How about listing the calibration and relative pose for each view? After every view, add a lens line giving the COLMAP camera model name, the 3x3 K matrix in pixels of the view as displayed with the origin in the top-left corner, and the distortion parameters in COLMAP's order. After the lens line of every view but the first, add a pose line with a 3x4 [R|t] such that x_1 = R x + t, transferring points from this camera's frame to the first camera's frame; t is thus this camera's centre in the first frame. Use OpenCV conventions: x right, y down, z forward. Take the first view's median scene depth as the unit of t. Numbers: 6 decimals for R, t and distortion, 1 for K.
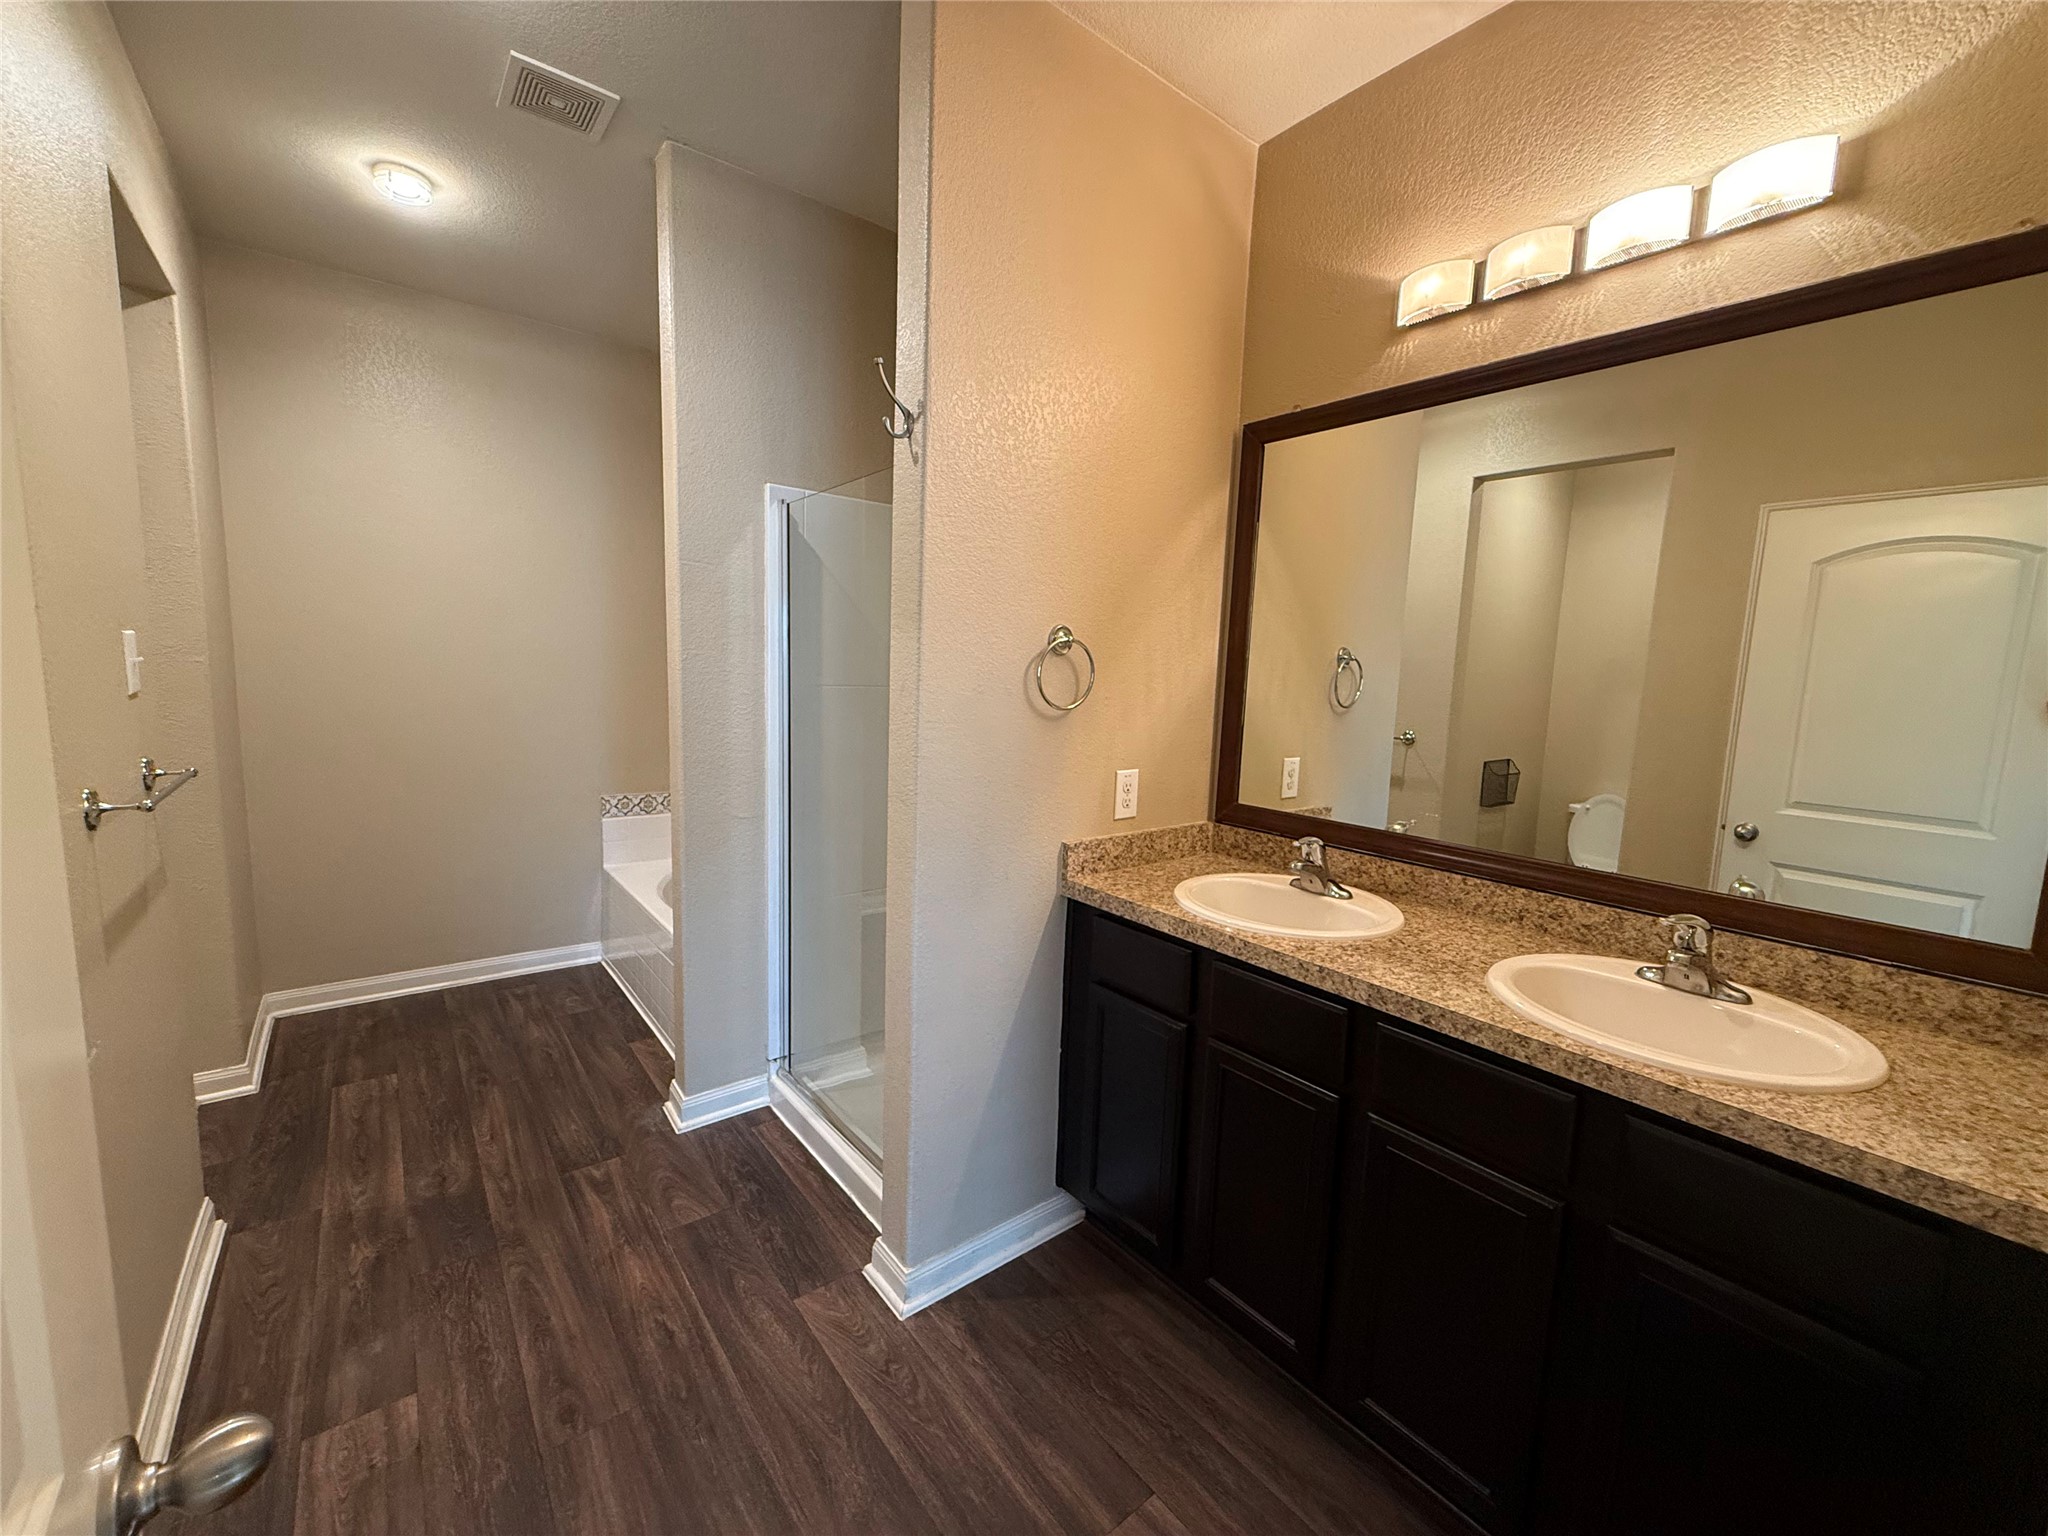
lens RADIAL K [[813.3, 0, 1019.6], [0, 813.3, 767.0], [0, 0, 1]] dist [0.001420, 0.000139]
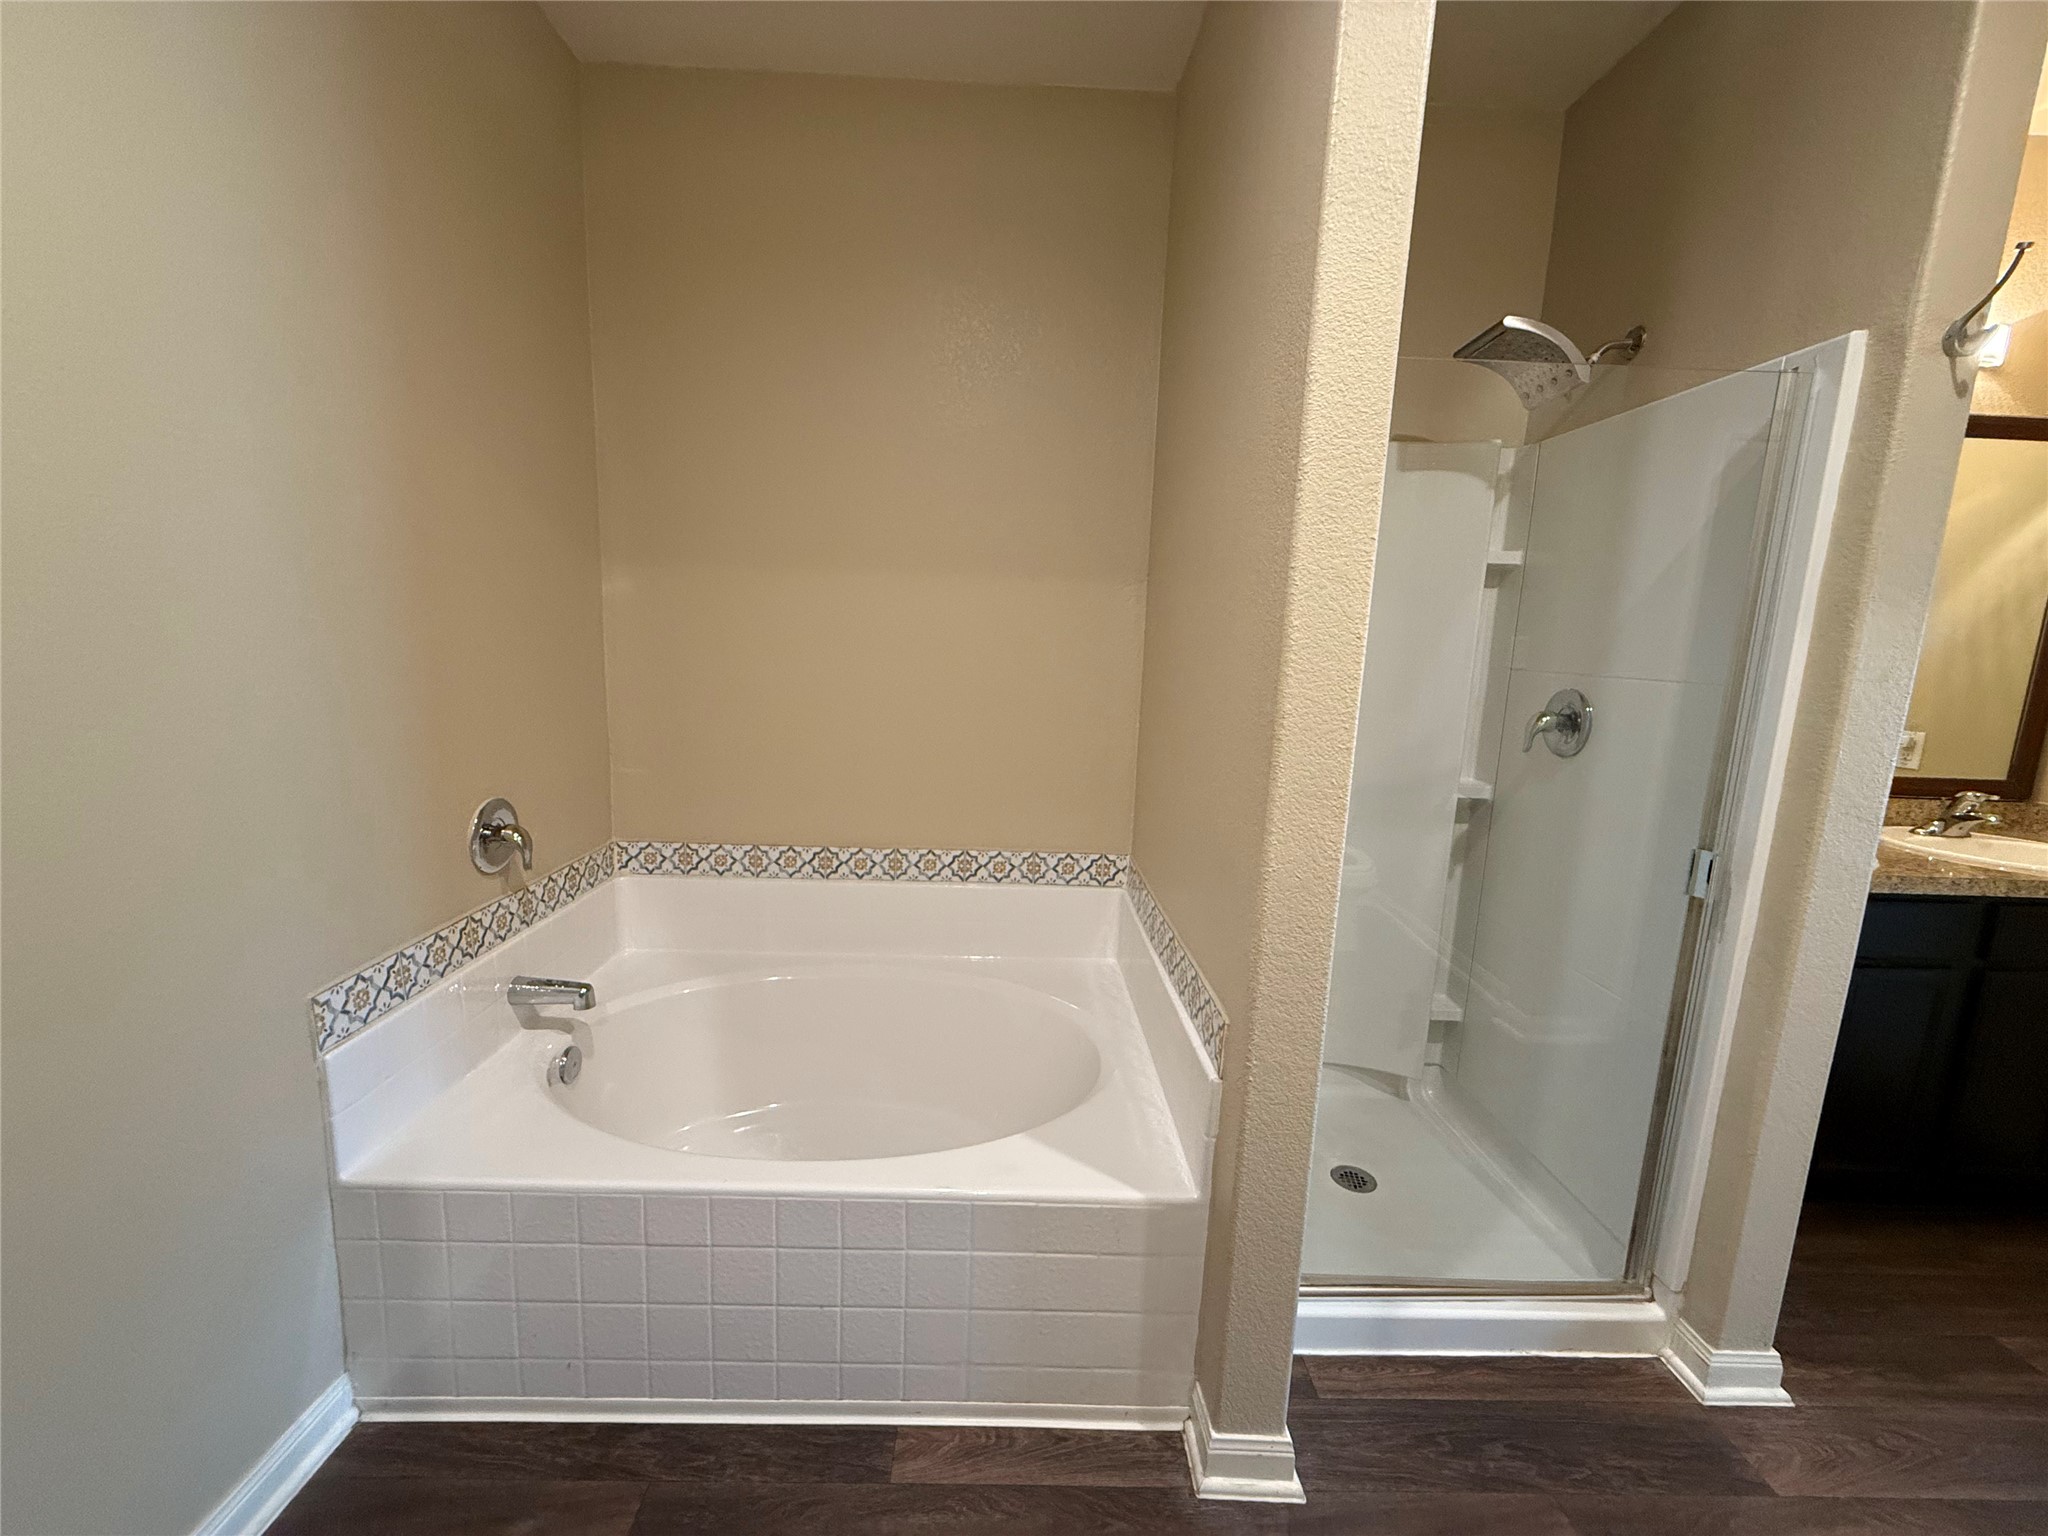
lens RADIAL K [[813.3, 0, 1019.6], [0, 813.3, 767.0], [0, 0, 1]] dist [0.001420, 0.000139]
pose [[0.606579, -0.141867, 0.782263, -1.346077], [0.082471, 0.989870, 0.115568, -0.180314], [-0.790734, -0.005587, 0.612134, 1.227930]]
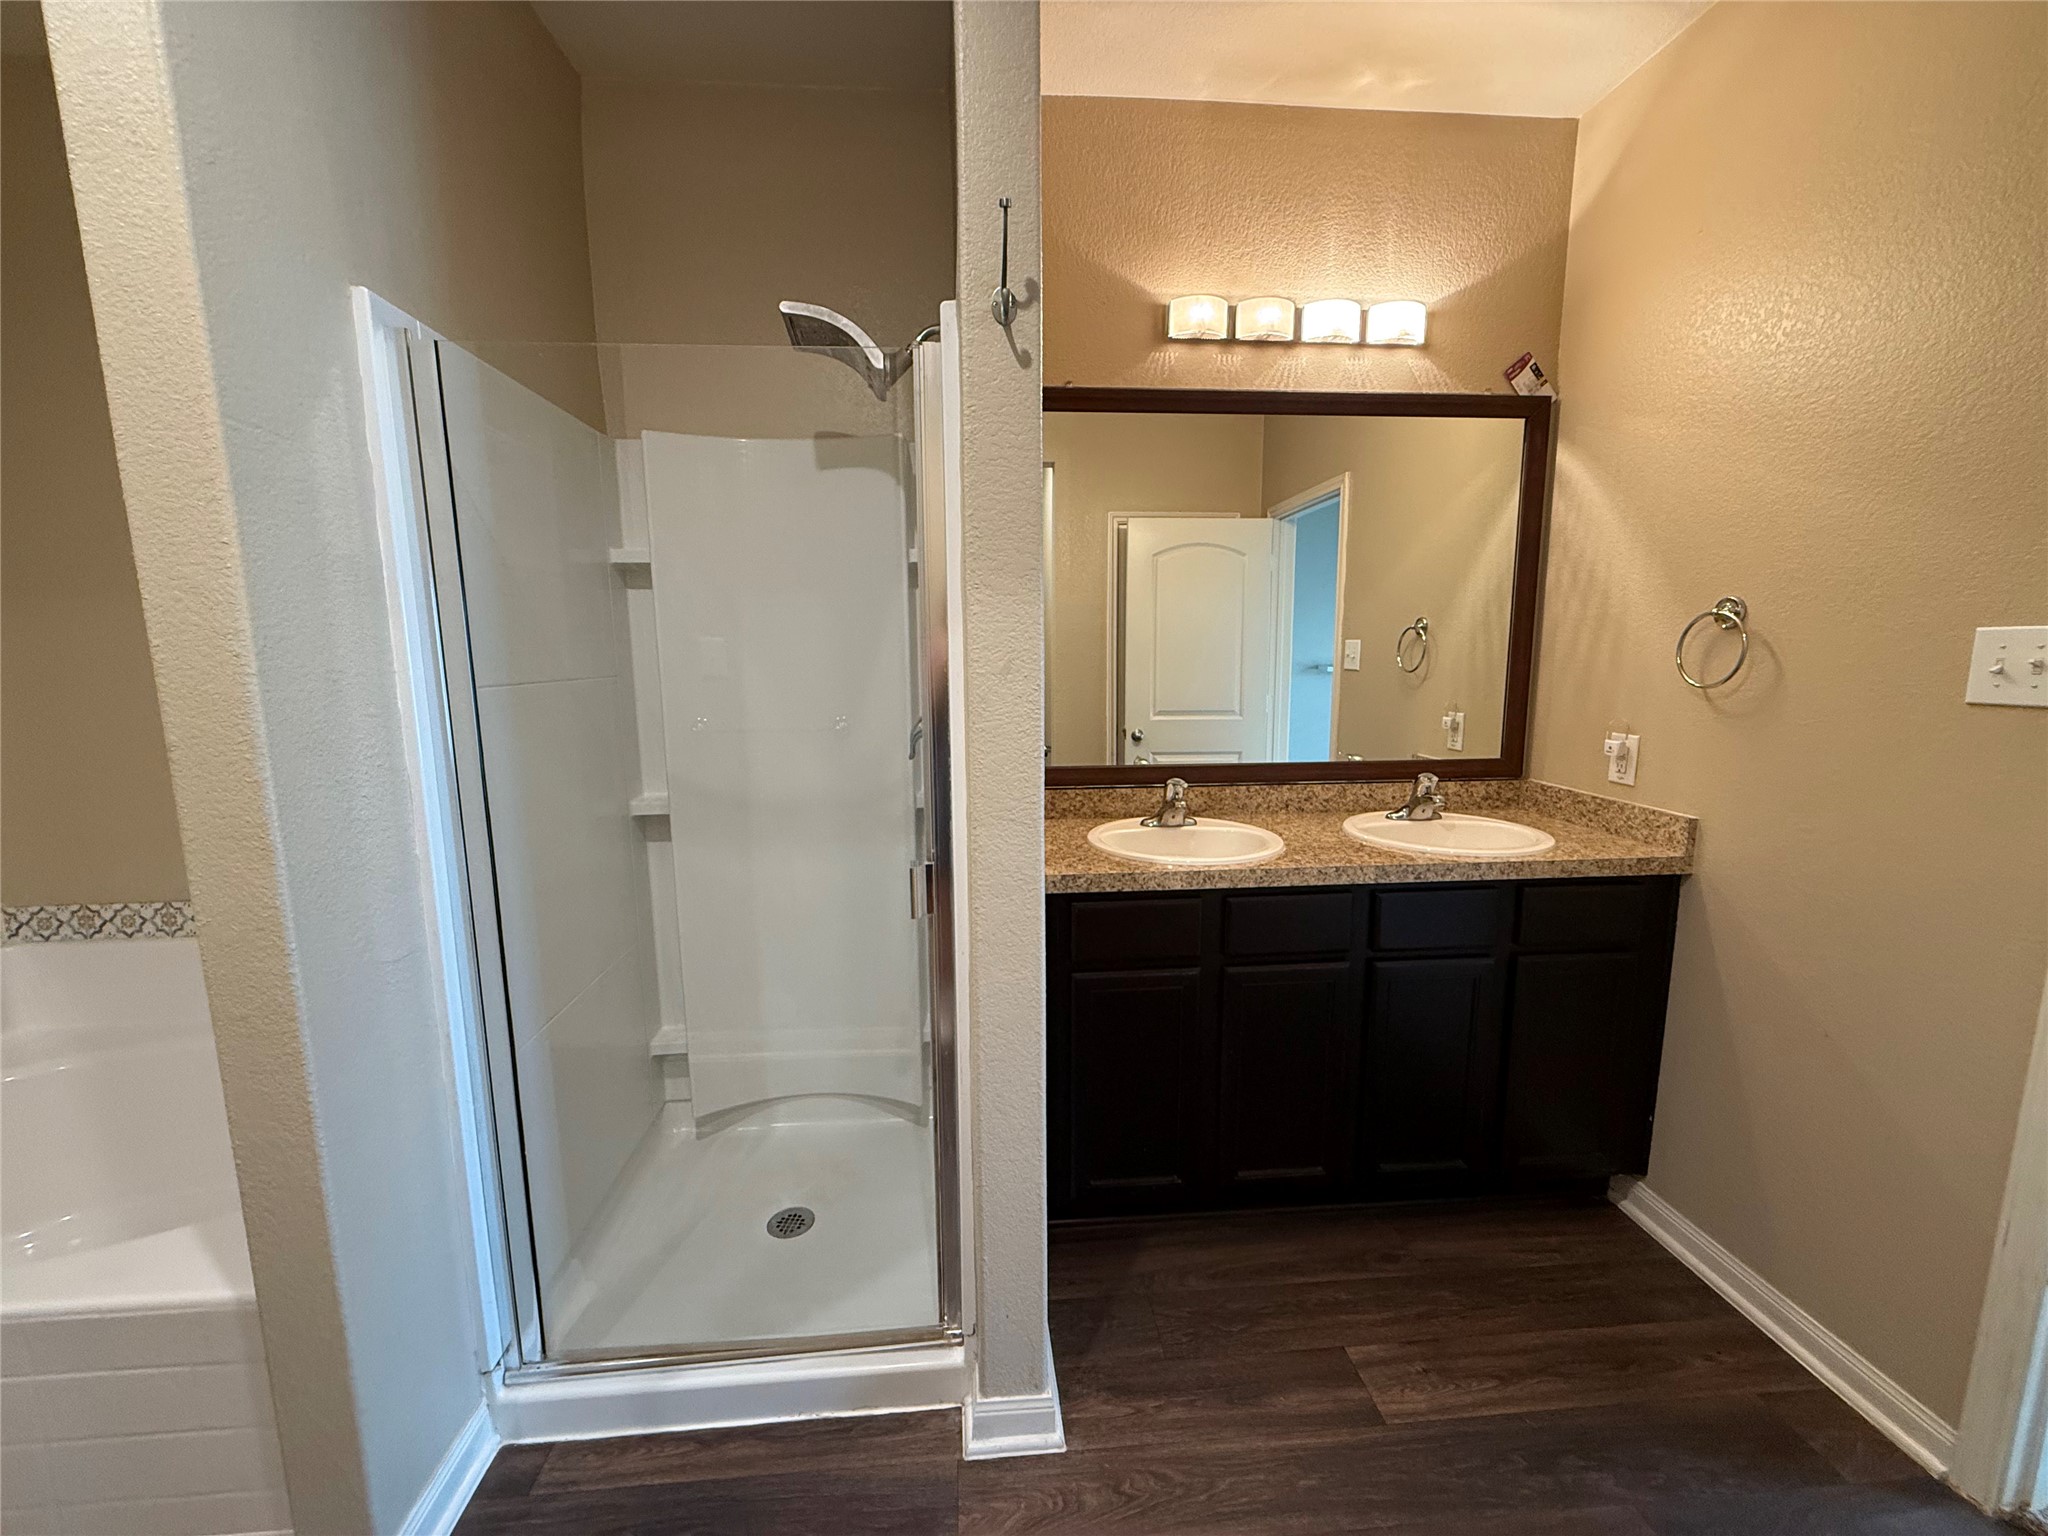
lens RADIAL K [[813.3, 0, 1019.6], [0, 813.3, 767.0], [0, 0, 1]] dist [0.001420, 0.000139]
pose [[0.558078, -0.161318, 0.813957, -0.786823], [0.129554, 0.985831, 0.106555, -0.091255], [-0.819613, 0.045985, 0.571069, 0.592204]]
